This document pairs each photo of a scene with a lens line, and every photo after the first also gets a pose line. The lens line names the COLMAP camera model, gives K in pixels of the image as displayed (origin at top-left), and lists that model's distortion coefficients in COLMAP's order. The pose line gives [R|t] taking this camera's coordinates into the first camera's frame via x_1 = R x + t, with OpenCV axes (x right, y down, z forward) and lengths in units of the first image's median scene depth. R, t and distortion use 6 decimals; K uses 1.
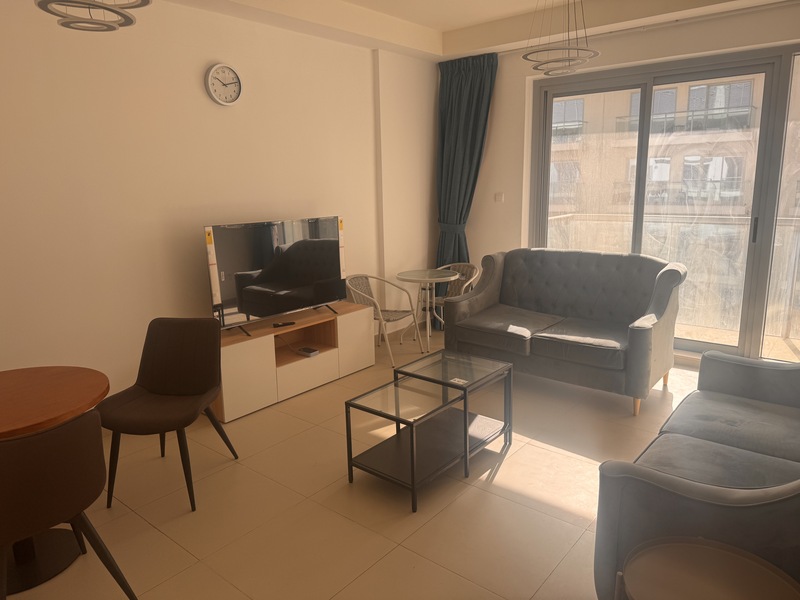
lens RADIAL K [[548.1, 0, 400.0], [0, 548.1, 300.0], [0, 0, 1]] dist [0.215940, -0.406165]
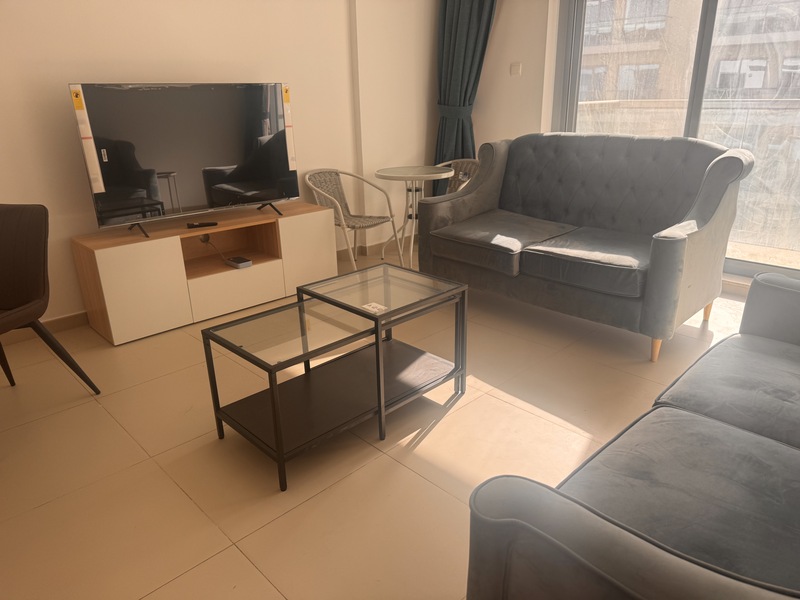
lens RADIAL K [[555.8, 0, 400.0], [0, 555.8, 300.0], [0, 0, 1]] dist [0.138585, -0.175979]
pose [[0.994557, 0.038497, -0.096819, 0.146143], [-0.024211, 0.989191, 0.144617, 0.026837], [0.101340, -0.141486, 0.984740, 0.232360]]
